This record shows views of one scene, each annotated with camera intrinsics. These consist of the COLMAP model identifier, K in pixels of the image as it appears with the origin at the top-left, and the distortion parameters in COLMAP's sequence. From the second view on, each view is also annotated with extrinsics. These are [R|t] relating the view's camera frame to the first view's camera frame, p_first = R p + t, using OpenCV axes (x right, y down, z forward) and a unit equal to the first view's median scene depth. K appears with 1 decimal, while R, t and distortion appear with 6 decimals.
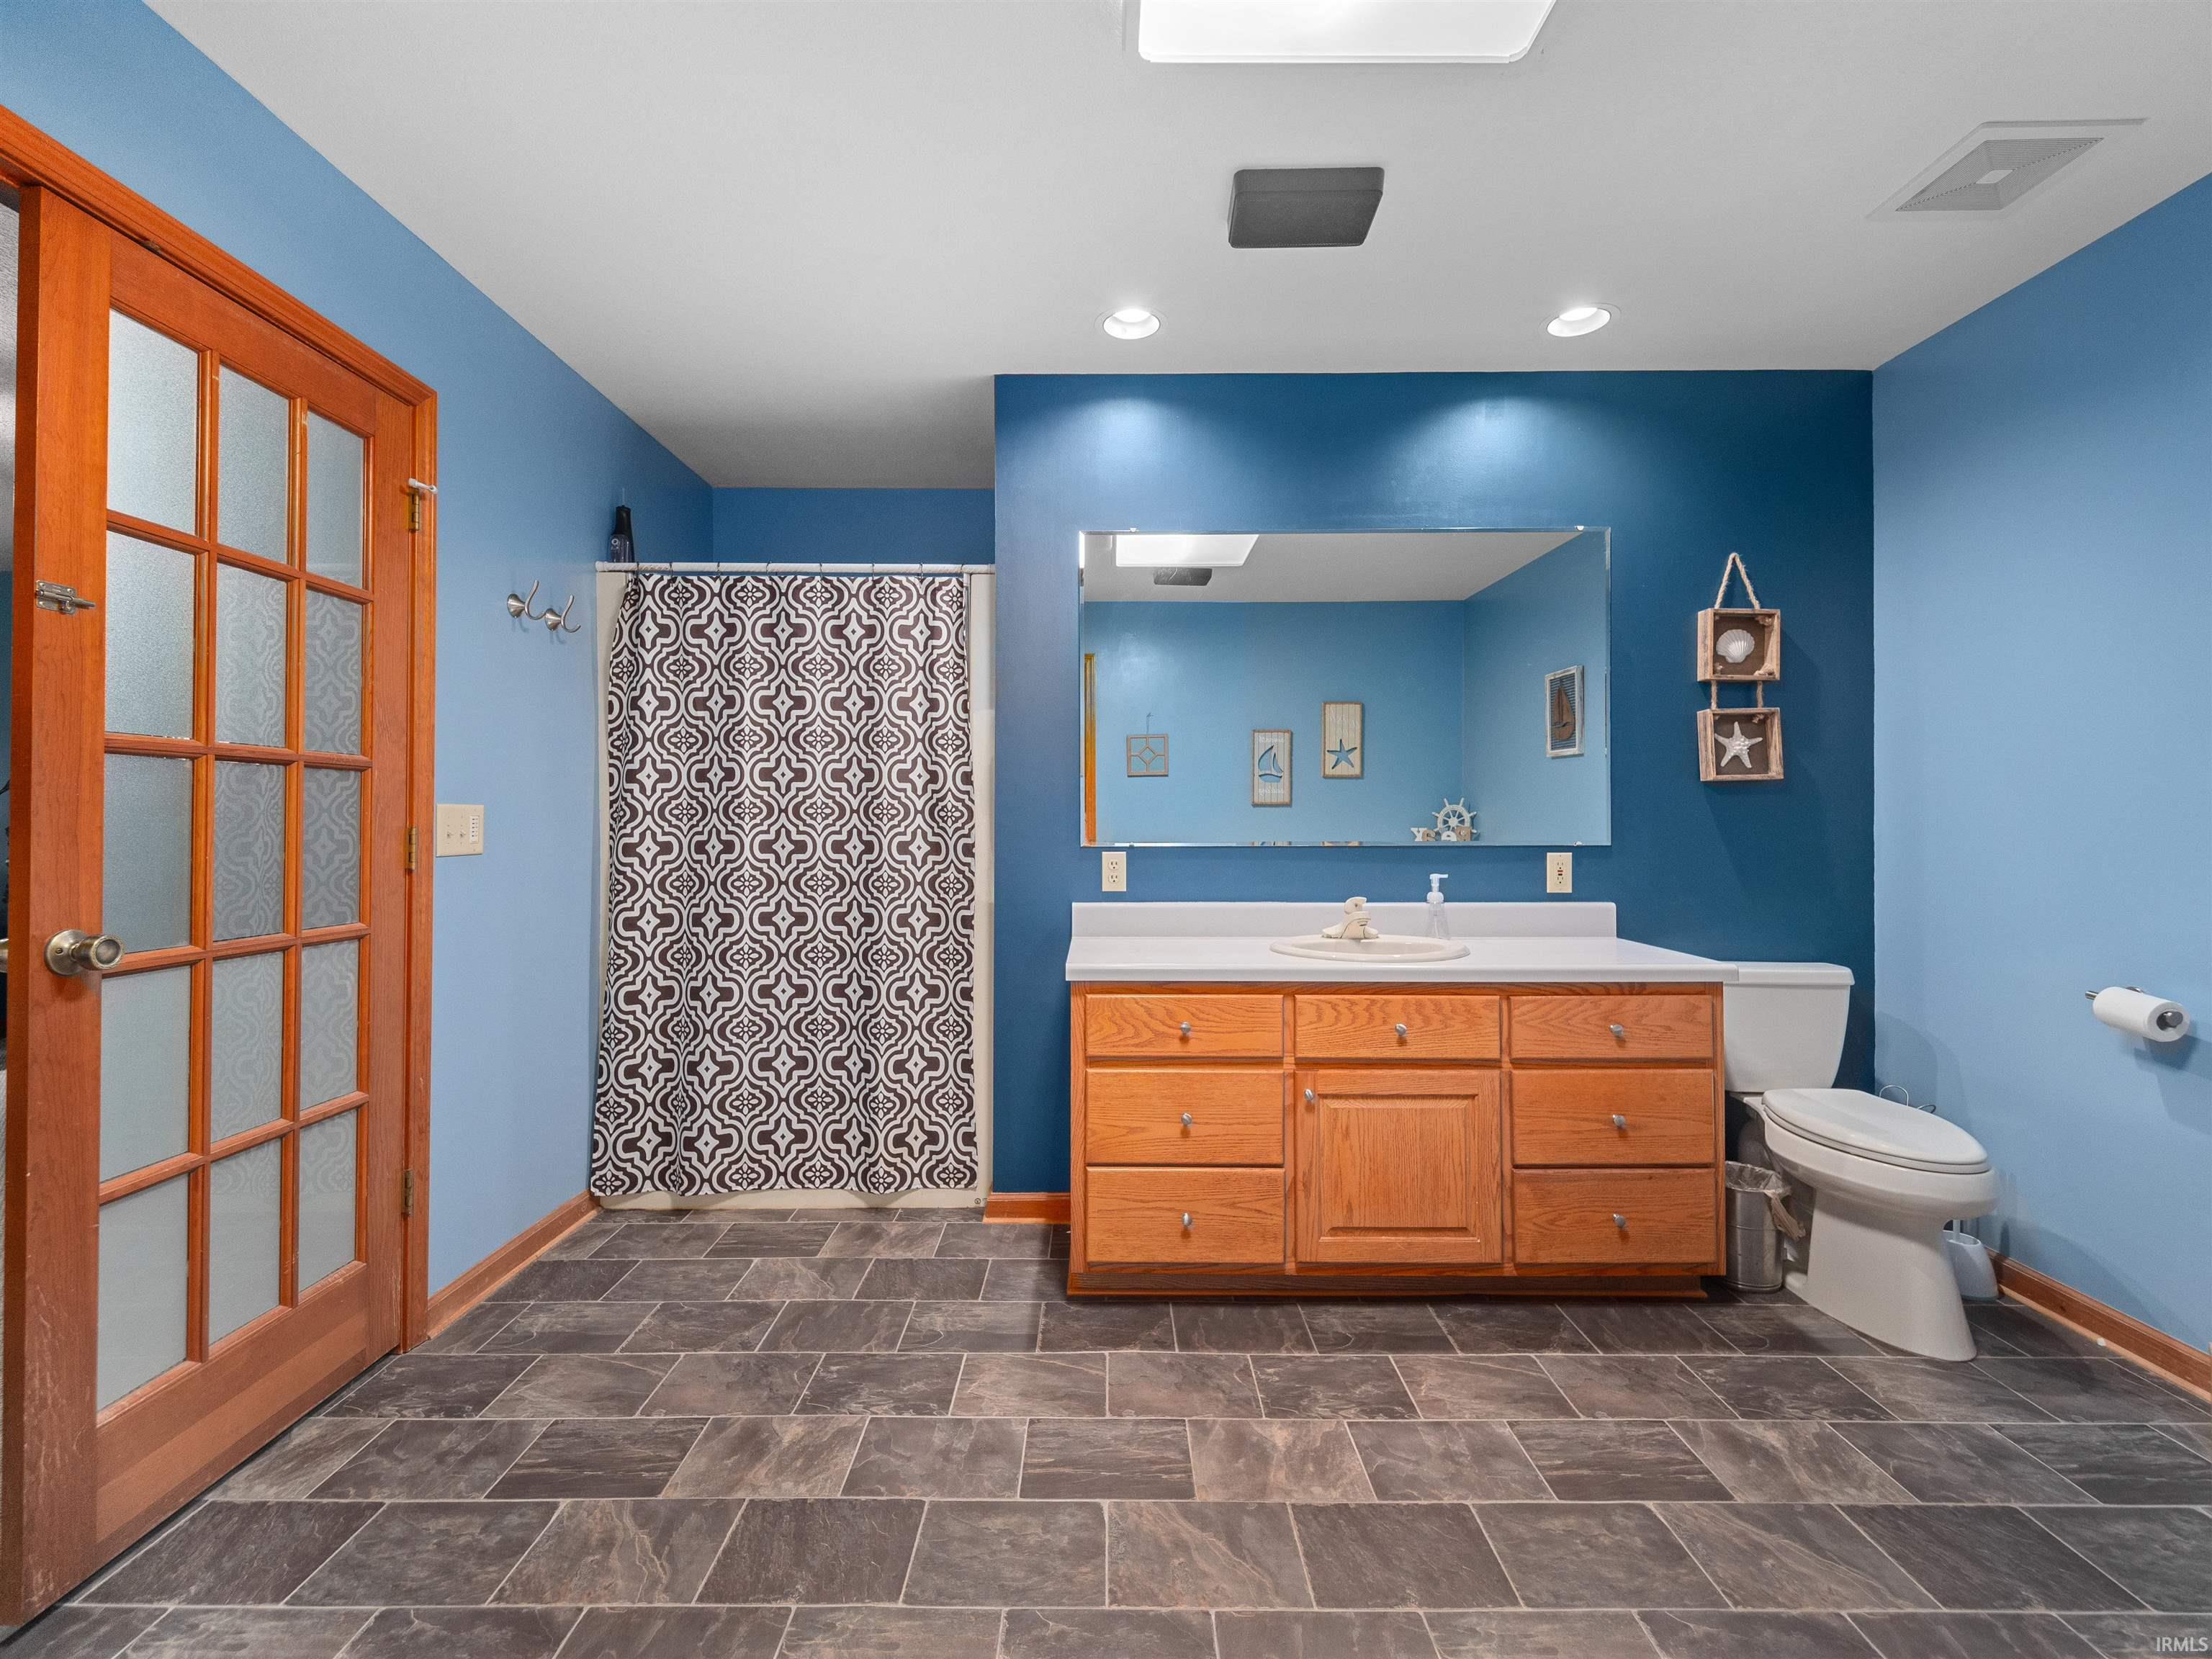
lens RADIAL K [[964.5, 0, 1094.0], [0, 964.5, 810.2], [0, 0, 1]] dist [0.001928, -0.006507]
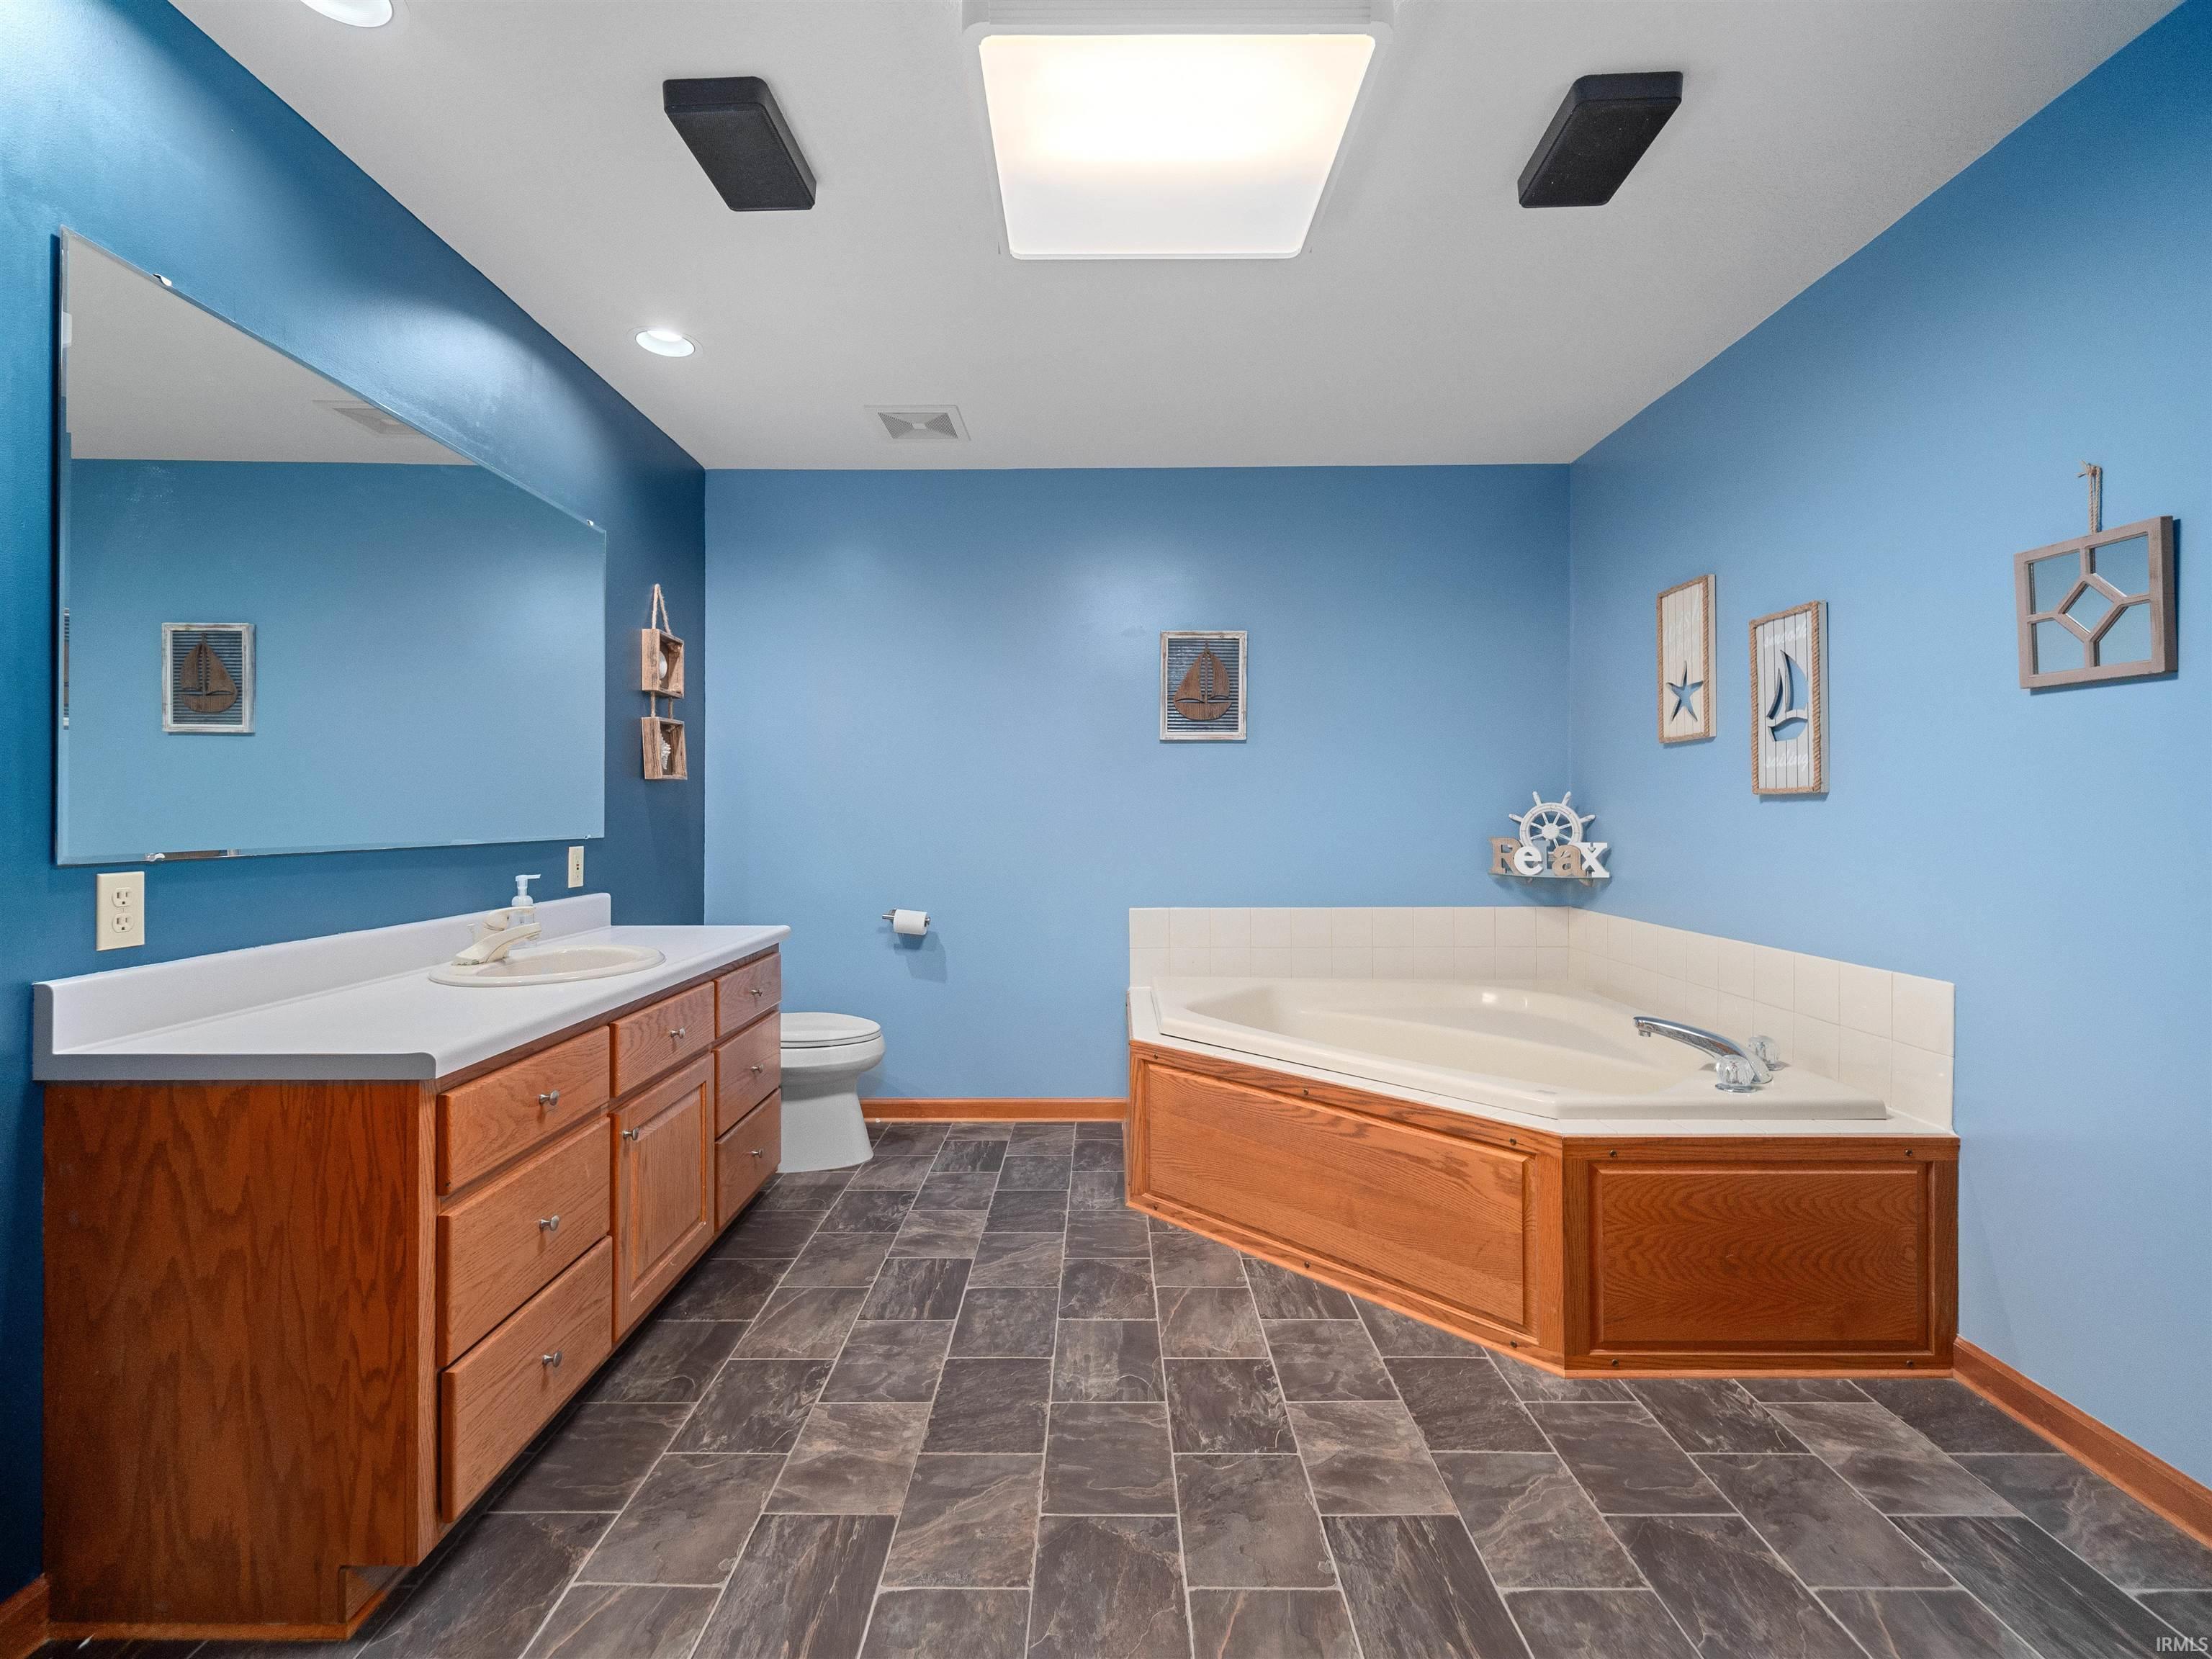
lens RADIAL K [[964.5, 0, 1094.0], [0, 964.5, 810.2], [0, 0, 1]] dist [0.001928, -0.006507]
pose [[0.001730, 0.003422, 0.999993, -0.627799], [-0.008911, 0.999954, -0.003406, 0.007348], [-0.999959, -0.008905, 0.001761, 0.588332]]
